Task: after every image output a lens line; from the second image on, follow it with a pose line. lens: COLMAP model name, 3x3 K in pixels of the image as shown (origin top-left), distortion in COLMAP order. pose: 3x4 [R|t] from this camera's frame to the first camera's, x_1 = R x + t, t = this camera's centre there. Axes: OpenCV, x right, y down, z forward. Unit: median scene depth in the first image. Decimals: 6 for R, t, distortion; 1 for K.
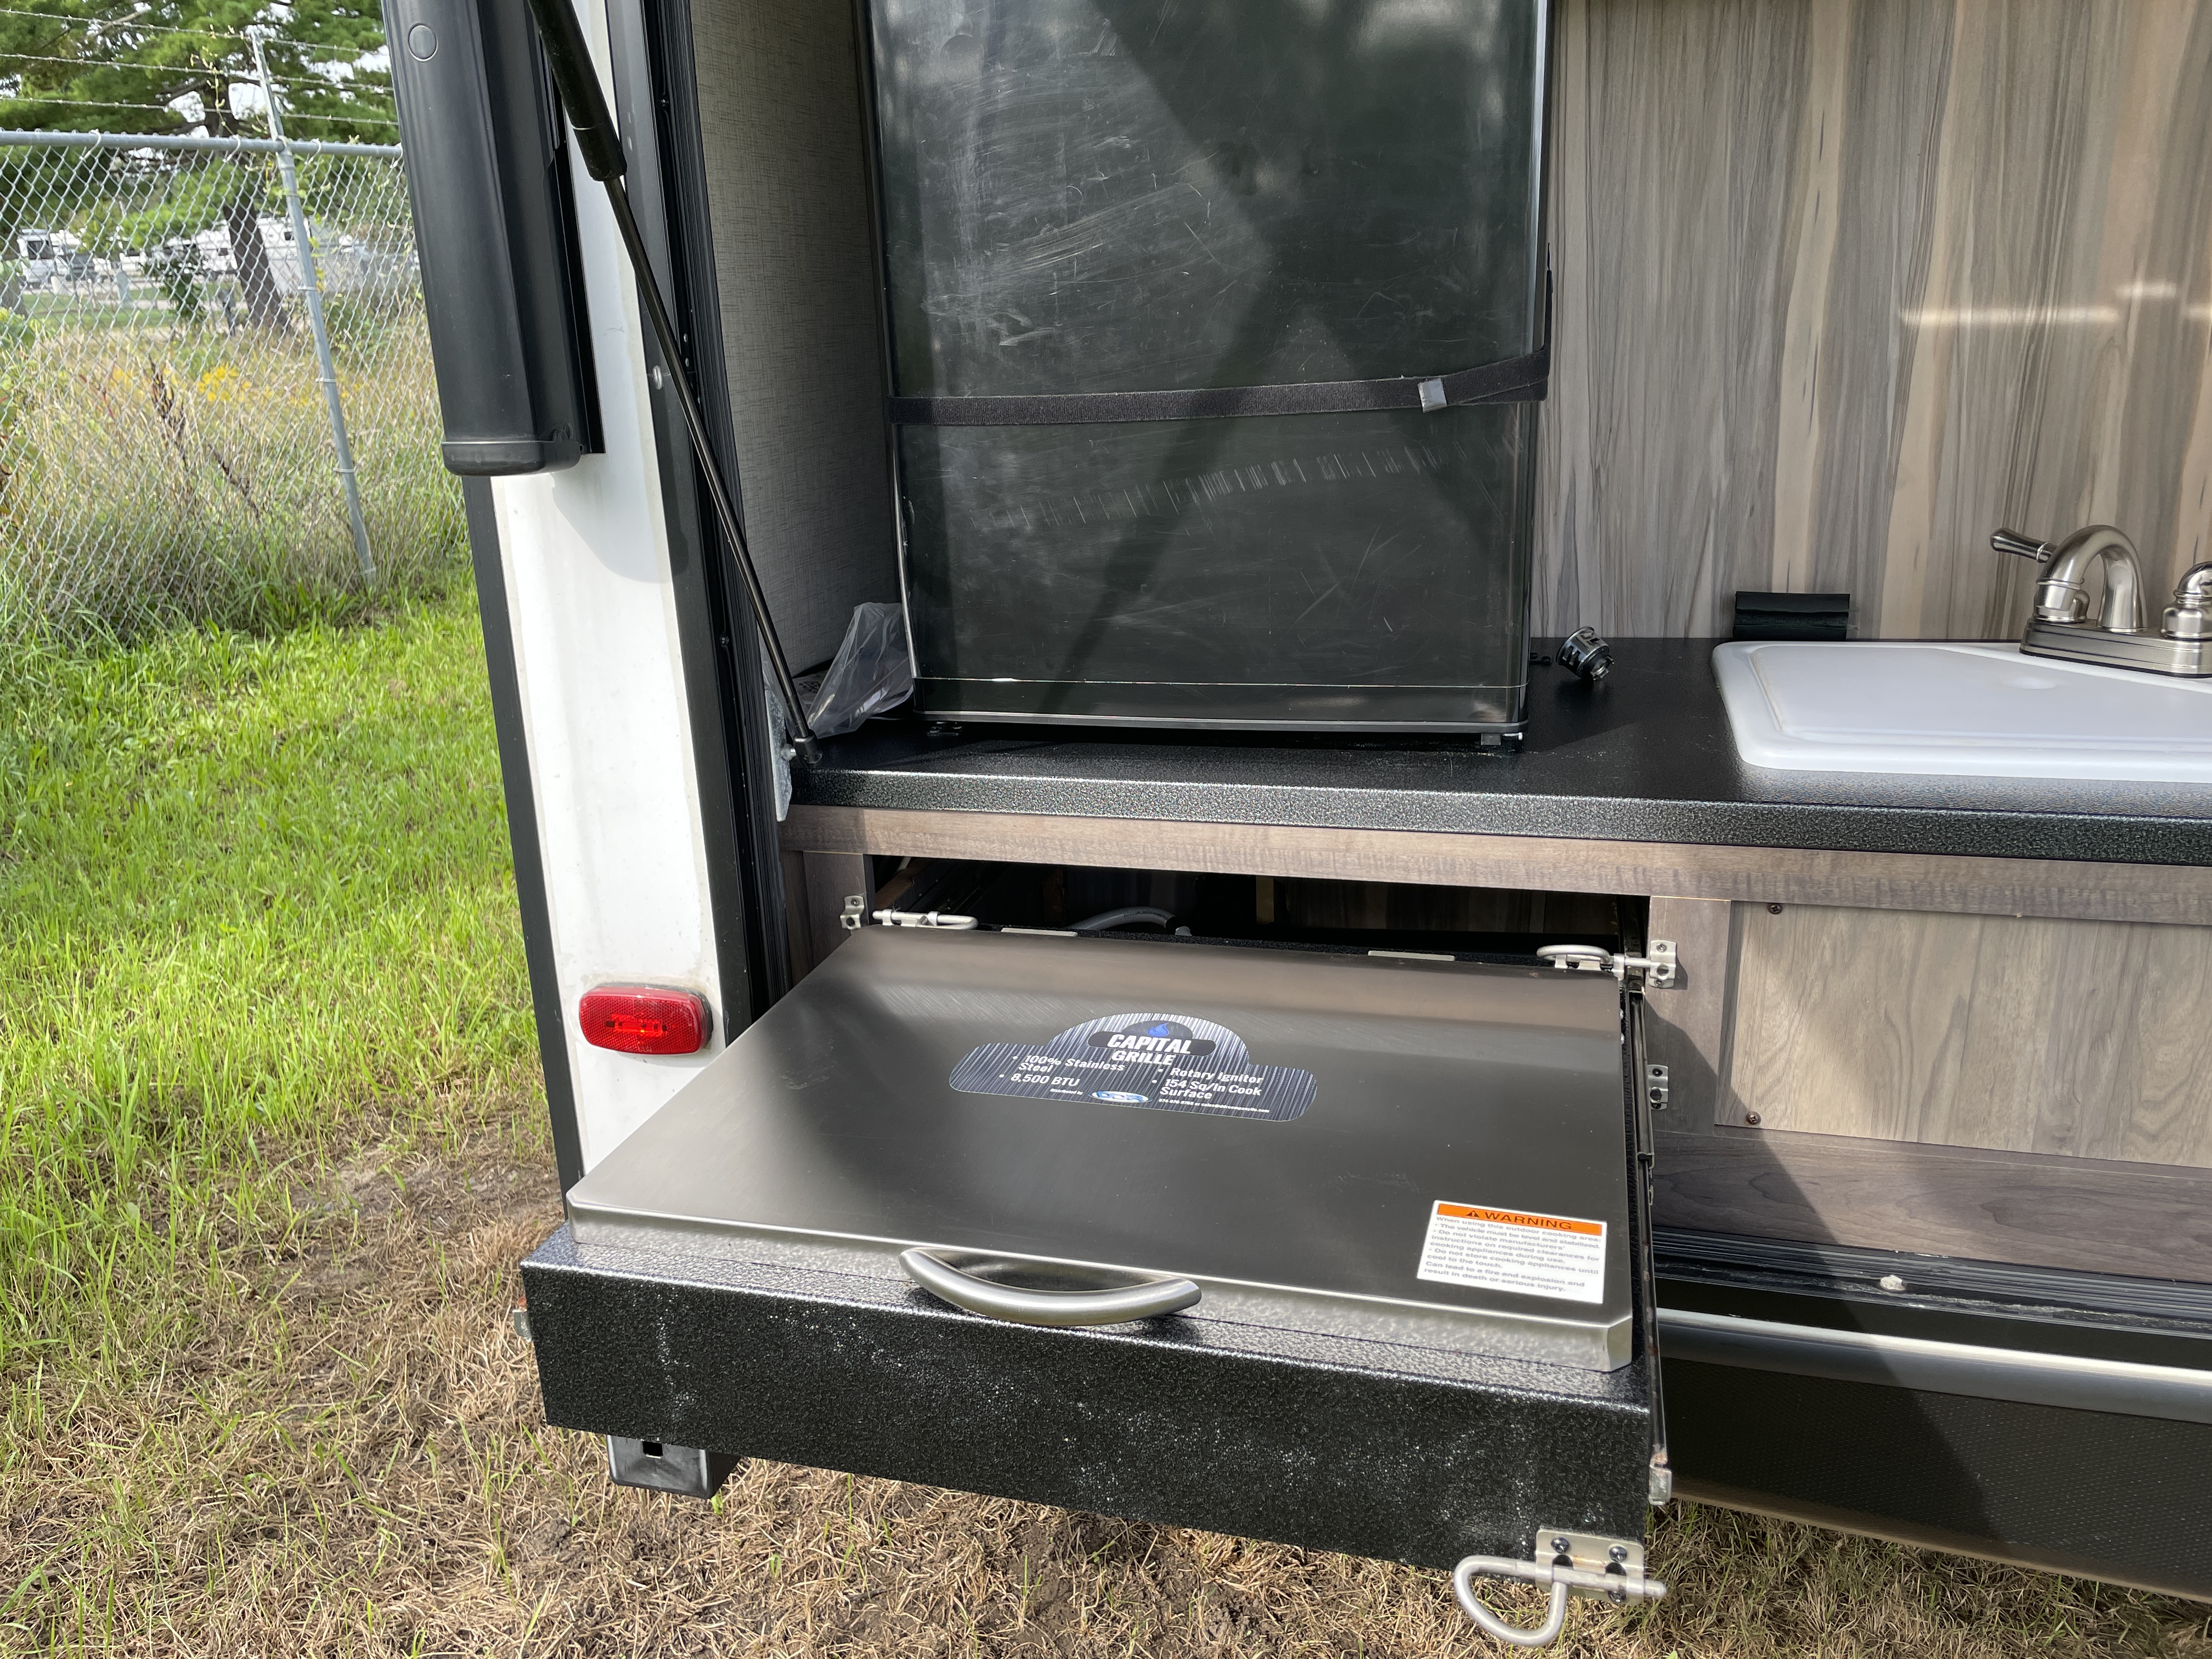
lens RADIAL K [[1686.4, 0, 1093.8], [0, 1686.4, 825.1], [0, 0, 1]] dist [0.094678, -0.146020]
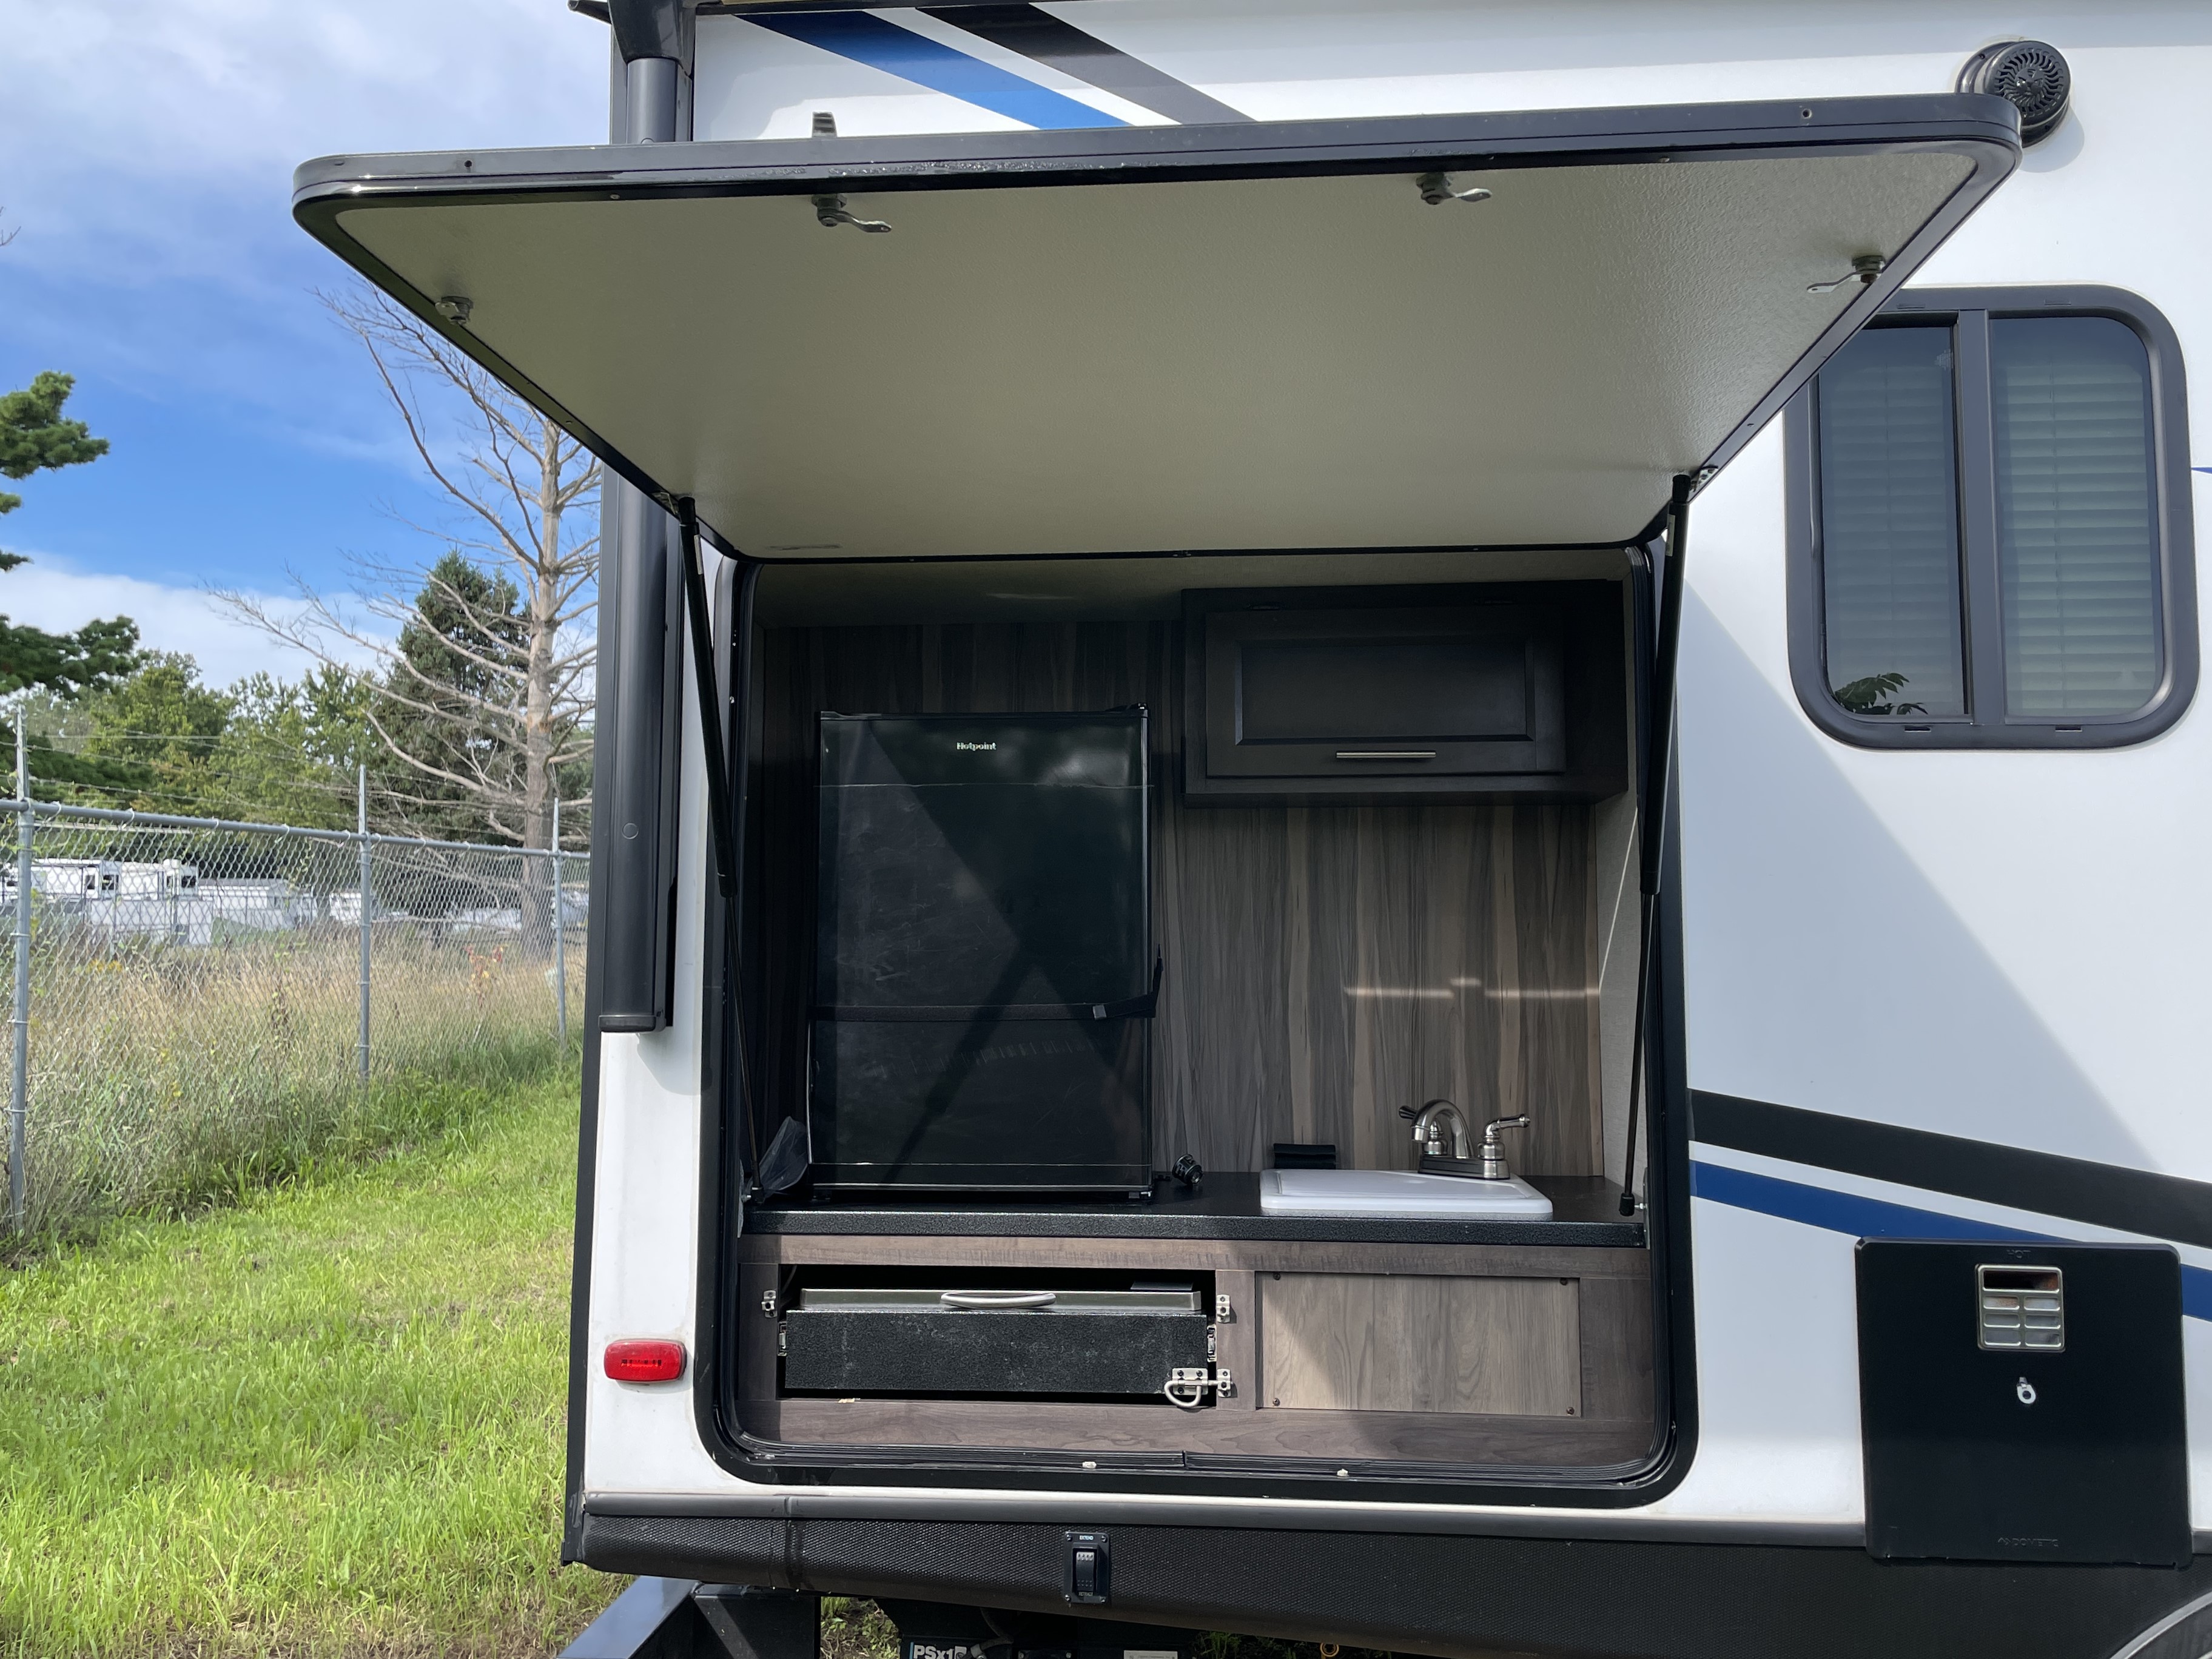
lens RADIAL K [[1949.0, 0, 1100.9], [0, 1949.0, 820.6], [0, 0, 1]] dist [0.150456, -0.307241]
pose [[0.980096, 0.058225, 0.189794, -0.226210], [0.016673, 0.928506, -0.370943, 0.354323], [-0.197823, 0.366724, 0.909054, -1.065747]]
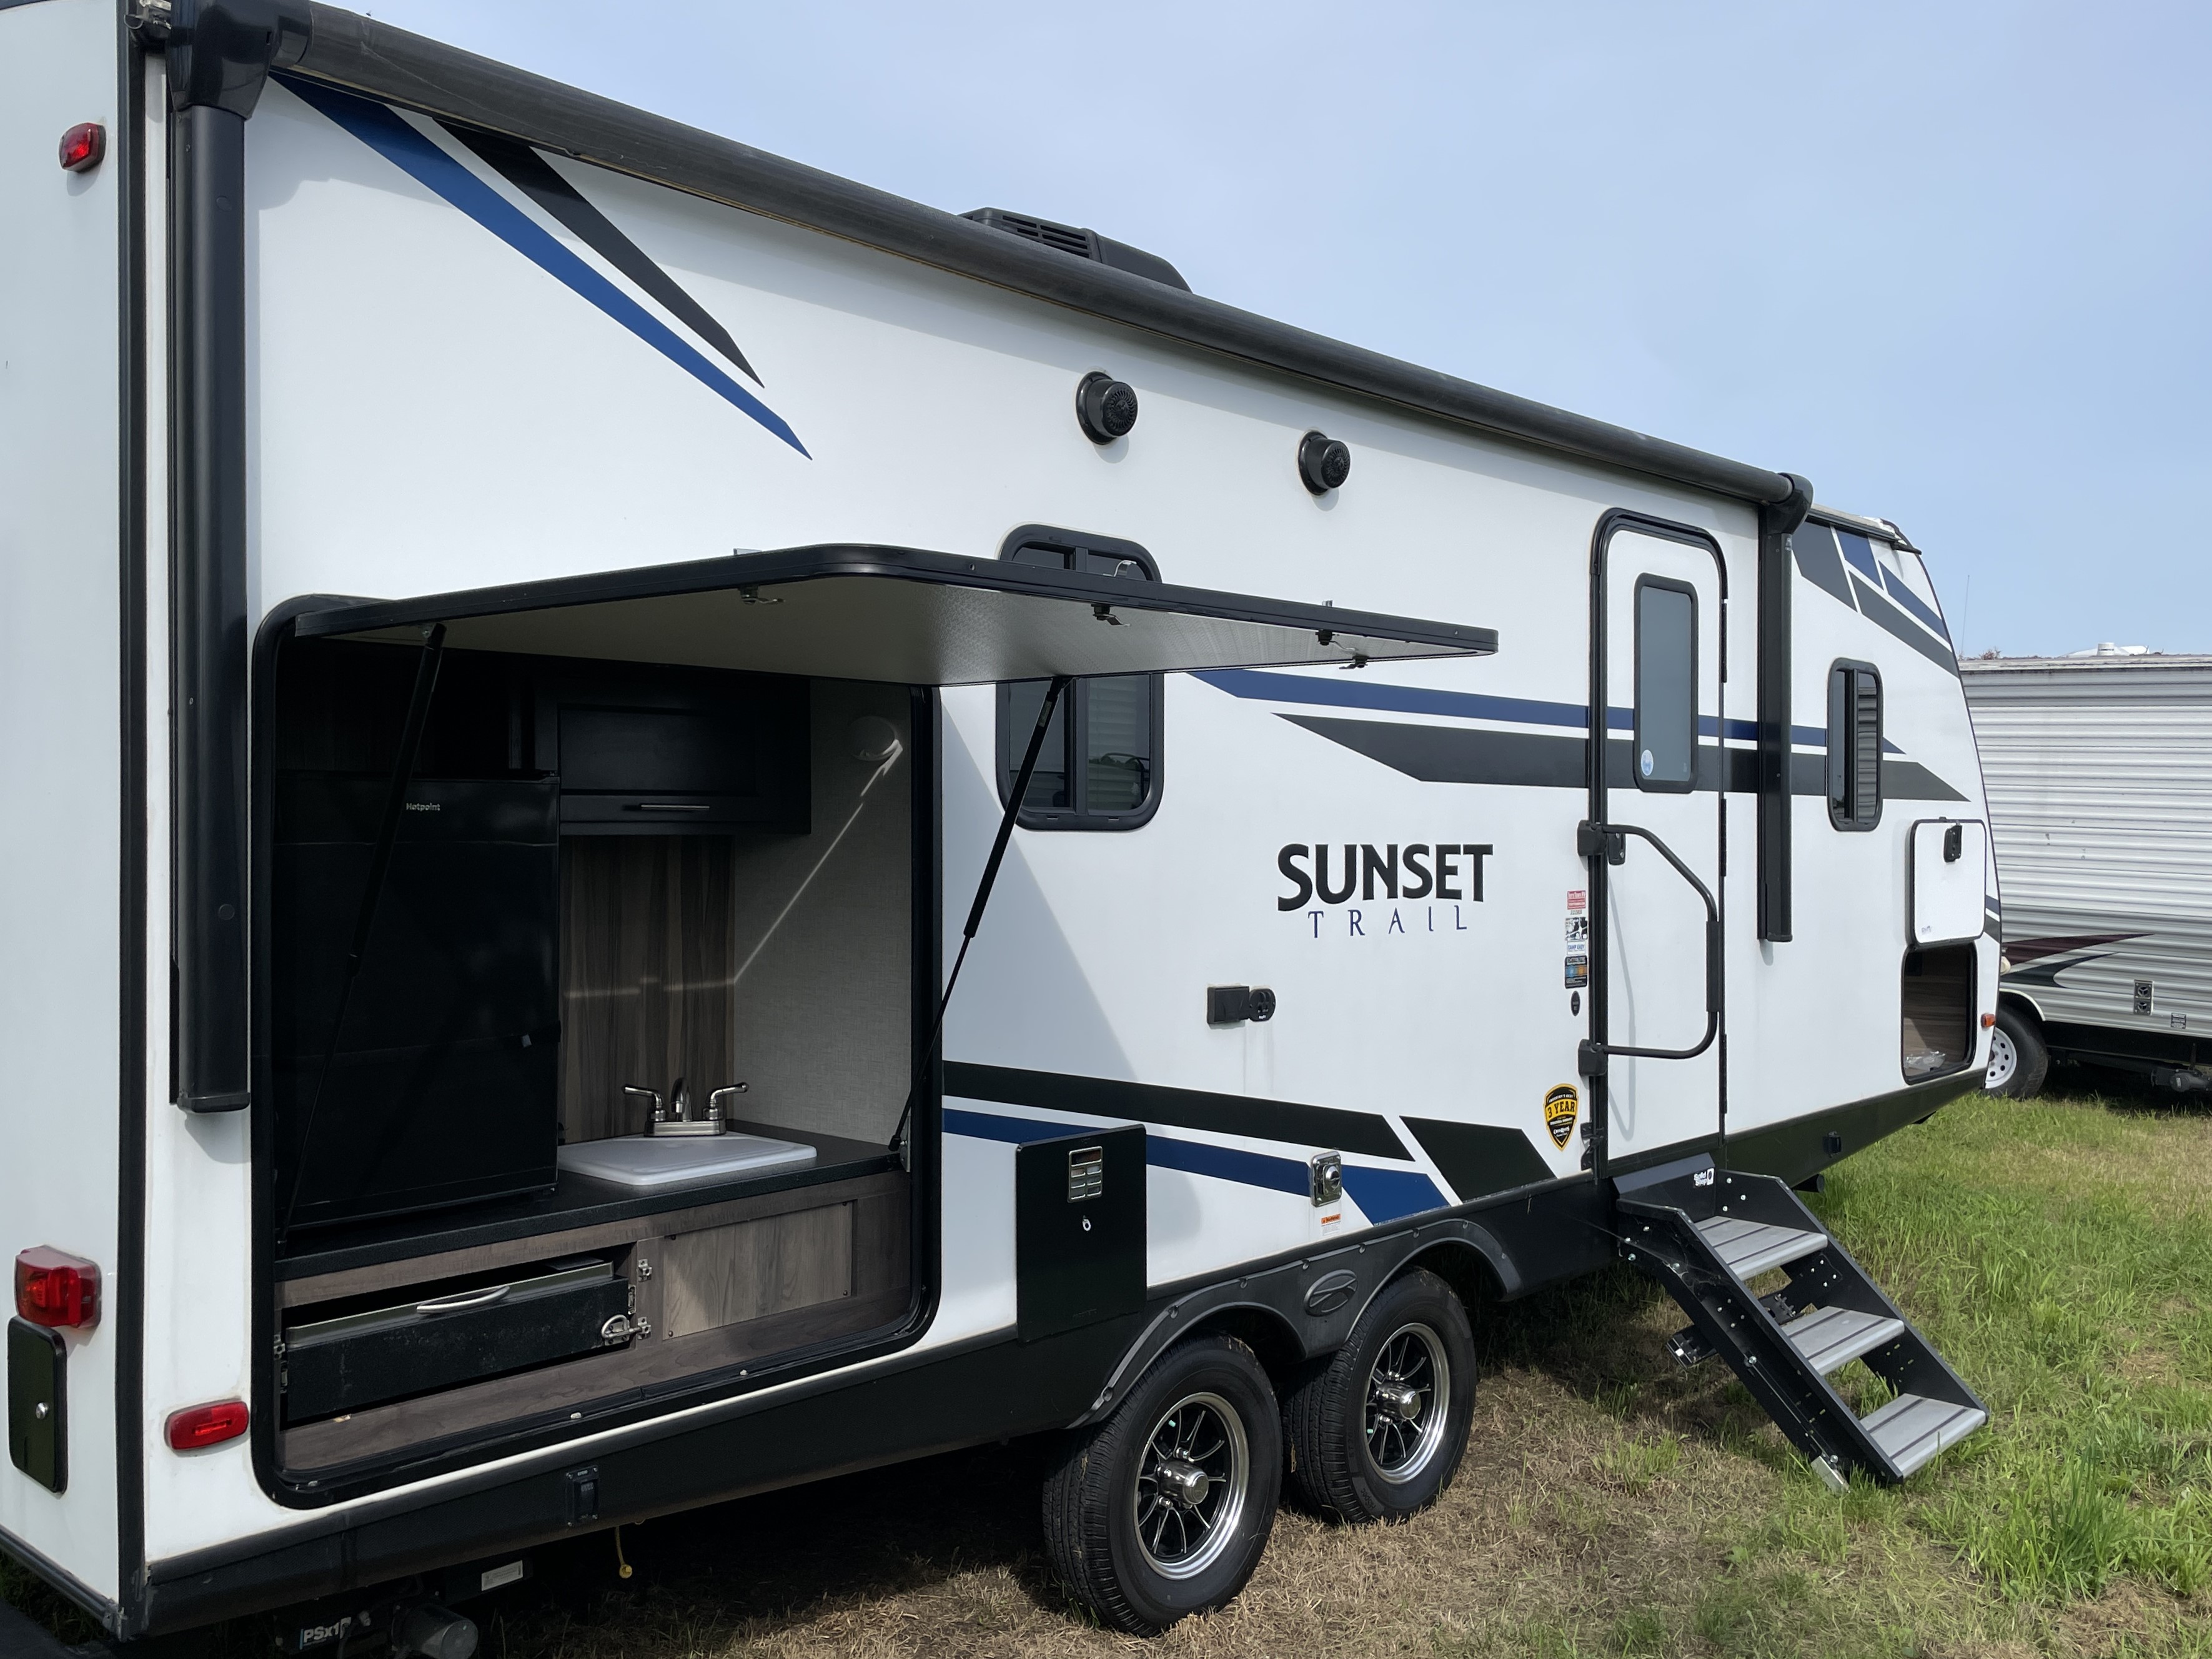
lens RADIAL K [[1938.2, 0, 1106.0], [0, 1938.2, 829.5], [0, 0, 1]] dist [0.006927, -0.004367]
pose [[0.430425, 0.039812, 0.901748, -1.681856], [0.252776, 0.953736, -0.162763, 0.090293], [-0.866509, 0.297998, 0.400448, -0.744226]]
